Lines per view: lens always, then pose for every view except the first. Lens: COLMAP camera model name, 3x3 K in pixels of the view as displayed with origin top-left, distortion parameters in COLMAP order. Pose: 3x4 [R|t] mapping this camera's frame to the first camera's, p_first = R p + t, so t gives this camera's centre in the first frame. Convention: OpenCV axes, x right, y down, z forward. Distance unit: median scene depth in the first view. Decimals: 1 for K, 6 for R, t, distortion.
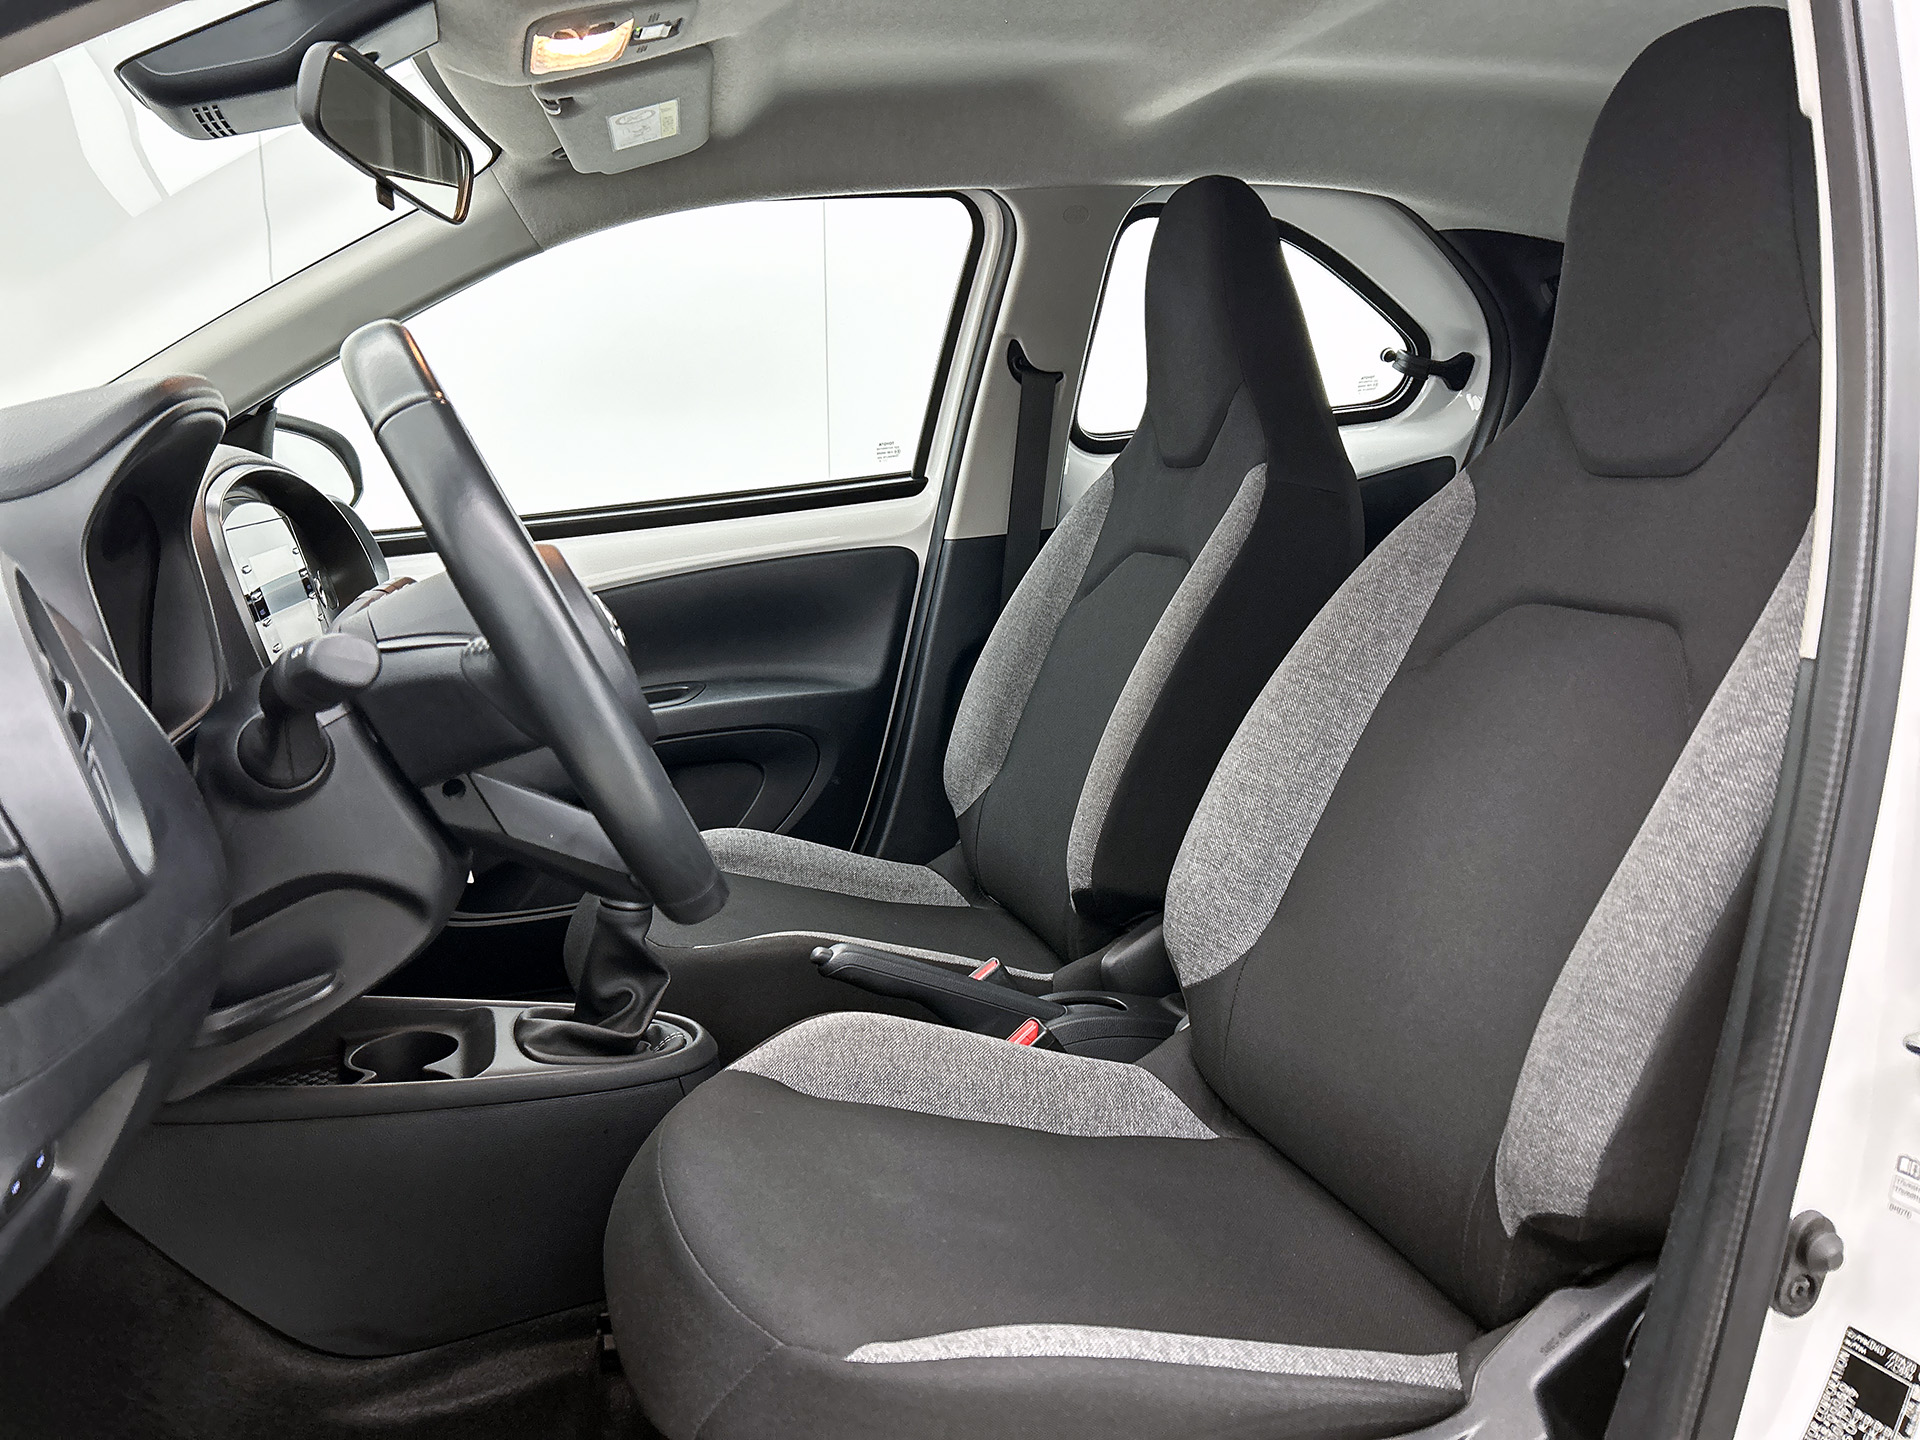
lens RADIAL K [[1472.5, 0, 954.0], [0, 1472.5, 715.1], [0, 0, 1]] dist [0.045646, -0.044347]
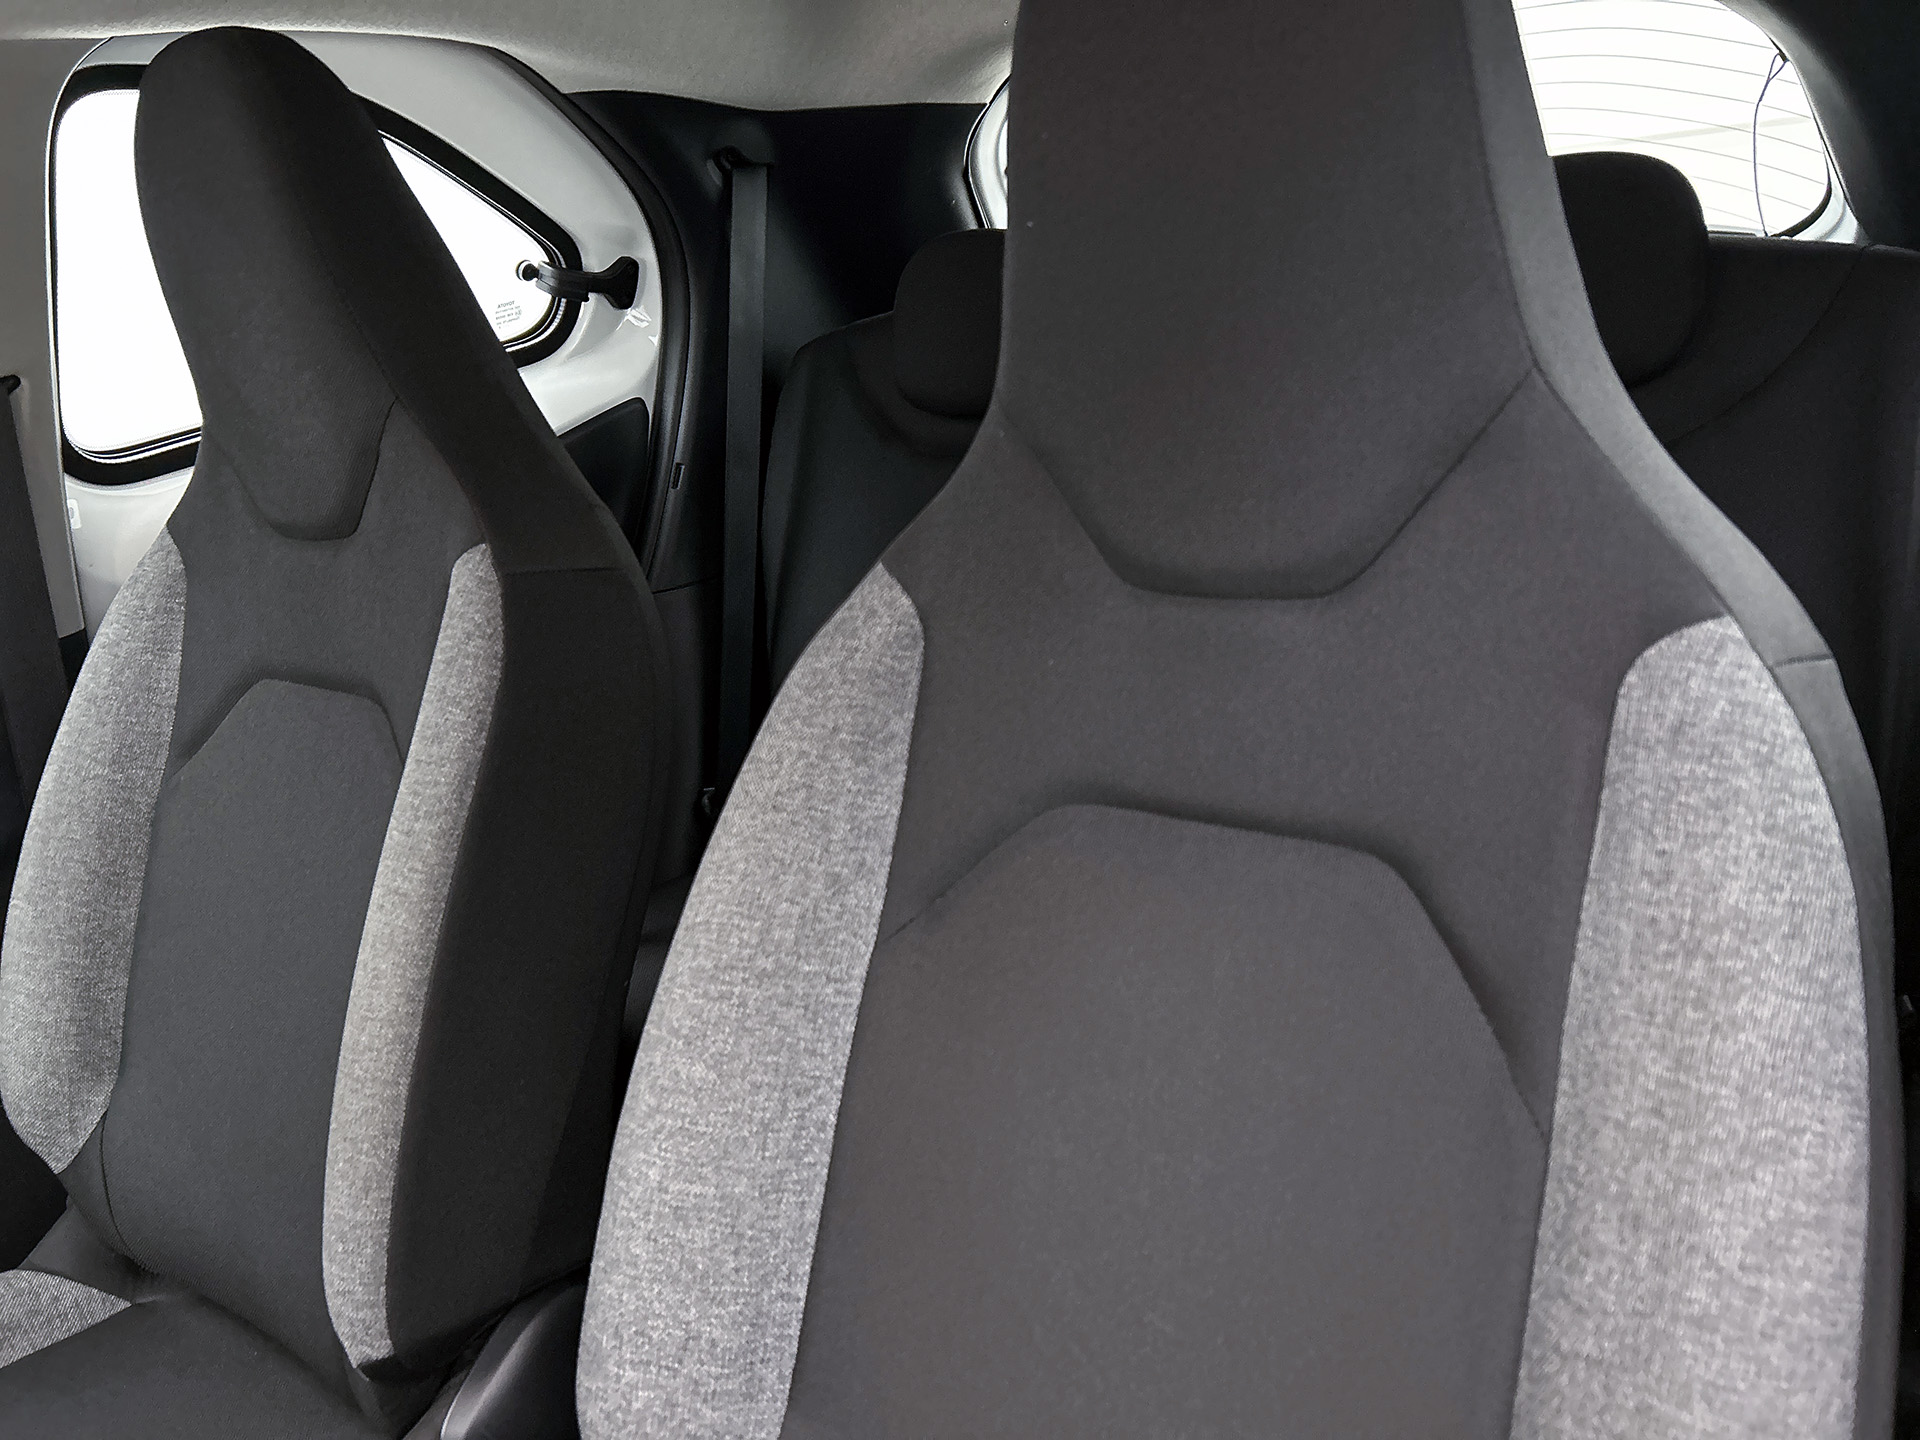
lens RADIAL K [[1472.5, 0, 962.8], [0, 1472.5, 734.3], [0, 0, 1]] dist [0.045646, -0.044347]
pose [[0.800622, -0.269913, 0.534931, 0.021072], [0.199579, 0.961938, 0.186663, -0.139049], [-0.564954, -0.042686, 0.824018, 0.327543]]
